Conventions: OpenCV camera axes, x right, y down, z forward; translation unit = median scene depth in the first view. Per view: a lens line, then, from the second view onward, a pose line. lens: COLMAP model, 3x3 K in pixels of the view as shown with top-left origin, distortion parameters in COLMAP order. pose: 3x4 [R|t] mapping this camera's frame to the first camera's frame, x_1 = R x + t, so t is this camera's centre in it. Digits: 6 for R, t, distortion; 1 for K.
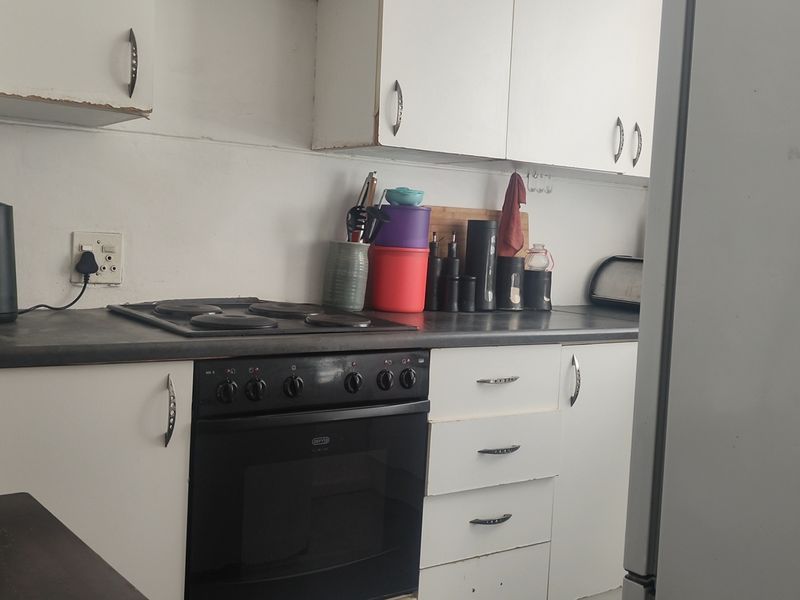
lens RADIAL K [[911.7, 0, 400.2], [0, 911.7, 299.3], [0, 0, 1]] dist [-0.006221, 0.000000]
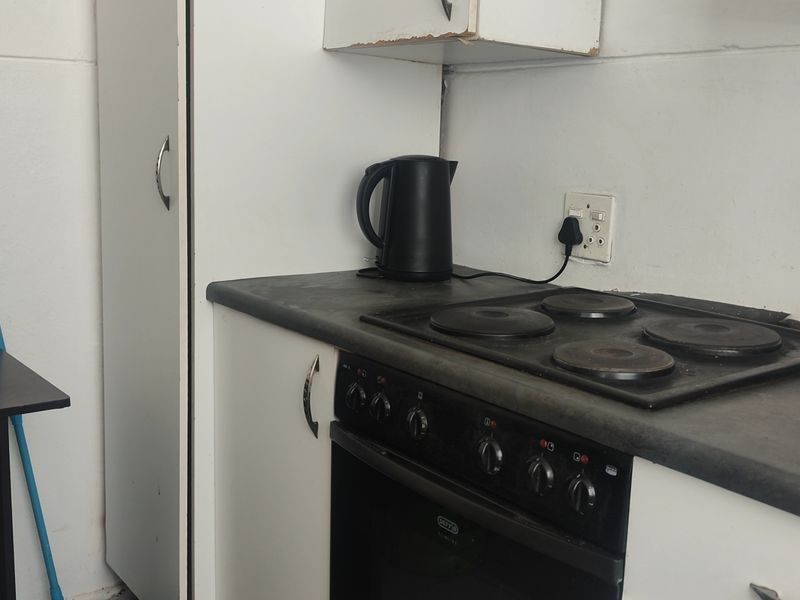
lens RADIAL K [[911.7, 0, 400.2], [0, 911.7, 301.3], [0, 0, 1]] dist [-0.006221, 0.000000]
pose [[0.003054, 0.126889, -0.991912, 0.455895], [-0.099980, 0.986986, 0.125951, -0.064286], [0.994985, 0.098787, 0.015701, 0.830410]]
